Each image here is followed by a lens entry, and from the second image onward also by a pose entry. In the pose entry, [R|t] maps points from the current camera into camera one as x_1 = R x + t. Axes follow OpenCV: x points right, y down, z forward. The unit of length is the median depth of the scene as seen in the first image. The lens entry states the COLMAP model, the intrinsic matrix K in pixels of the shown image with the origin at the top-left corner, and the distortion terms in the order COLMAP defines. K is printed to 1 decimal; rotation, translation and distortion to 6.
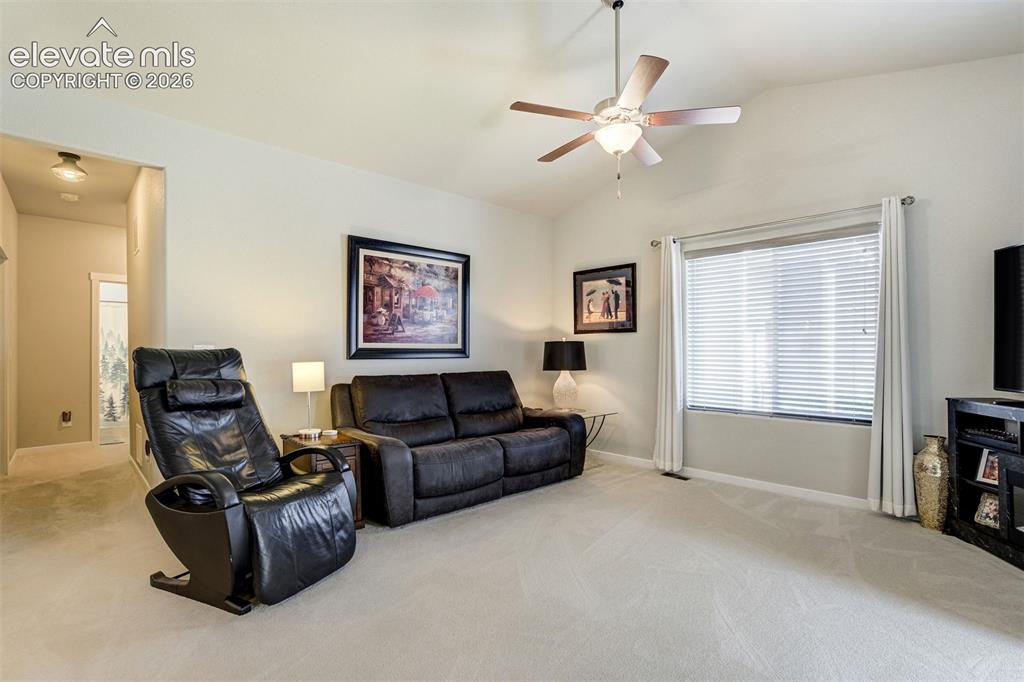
lens RADIAL K [[478.6, 0, 523.4], [0, 478.6, 341.0], [0, 0, 1]] dist [-0.049184, 0.021505]
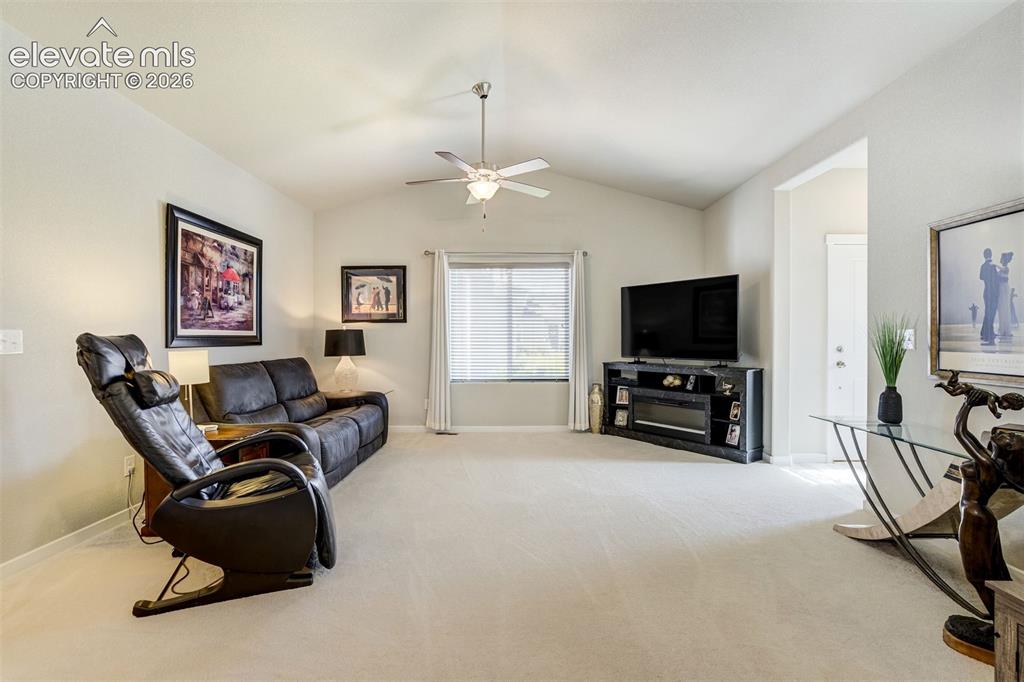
lens RADIAL K [[477.6, 0, 513.6], [0, 477.6, 330.7], [0, 0, 1]] dist [-0.047023, -0.000003]
pose [[0.680532, 0.009719, 0.732654, -0.508628], [-0.011457, 0.999931, -0.002623, 0.002014], [-0.732629, -0.006609, 0.680596, -0.029287]]
